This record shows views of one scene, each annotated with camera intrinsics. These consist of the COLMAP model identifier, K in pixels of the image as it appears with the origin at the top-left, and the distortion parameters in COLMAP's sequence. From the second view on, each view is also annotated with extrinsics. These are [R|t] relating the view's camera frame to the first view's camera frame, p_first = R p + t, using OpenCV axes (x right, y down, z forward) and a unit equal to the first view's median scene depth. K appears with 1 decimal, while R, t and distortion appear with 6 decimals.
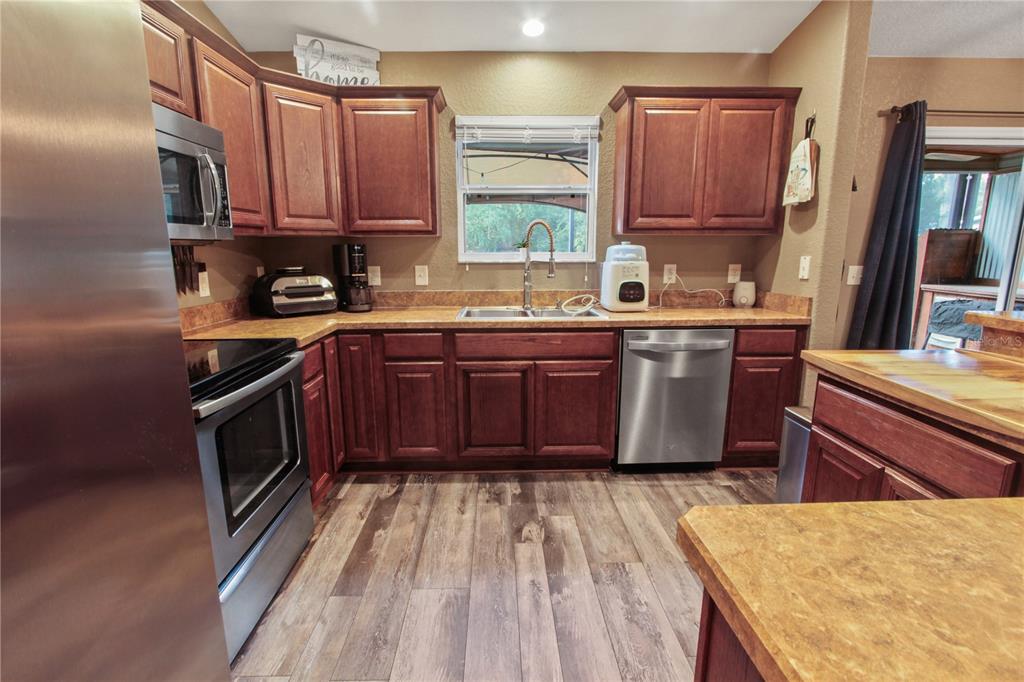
lens RADIAL K [[474.6, 0, 511.7], [0, 474.6, 343.1], [0, 0, 1]] dist [0.014057, -0.002336]
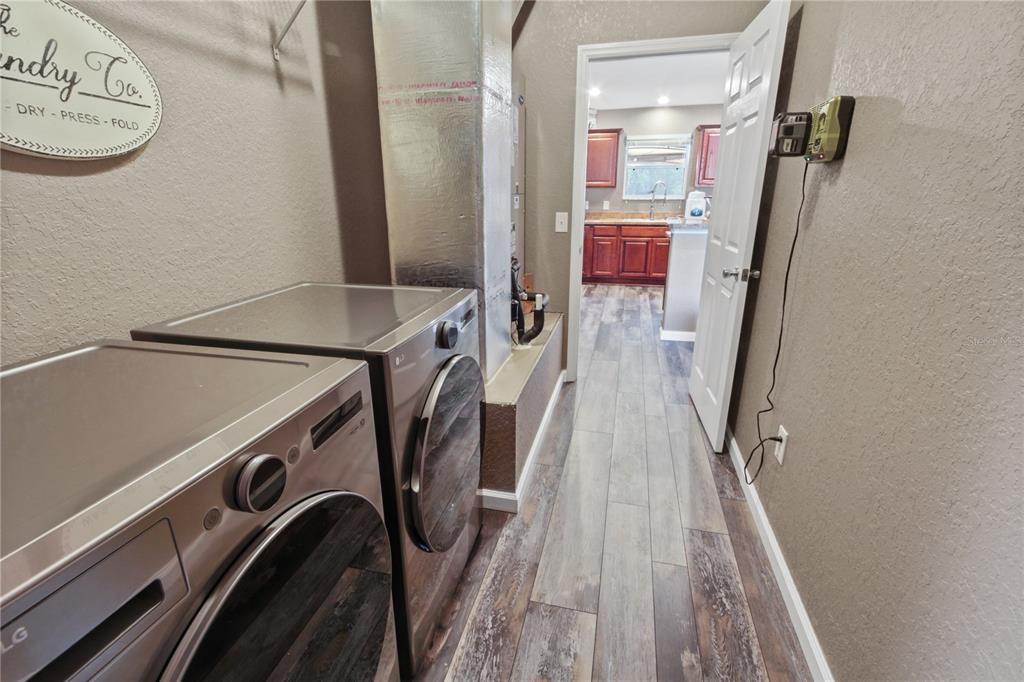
lens RADIAL K [[474.6, 0, 512.1], [0, 474.6, 336.6], [0, 0, 1]] dist [0.014057, -0.002336]
pose [[0.963392, 0.076378, -0.256987, 0.017979], [-0.049052, 0.992596, 0.111118, 0.280168], [0.263571, -0.094444, 0.960005, -1.525838]]
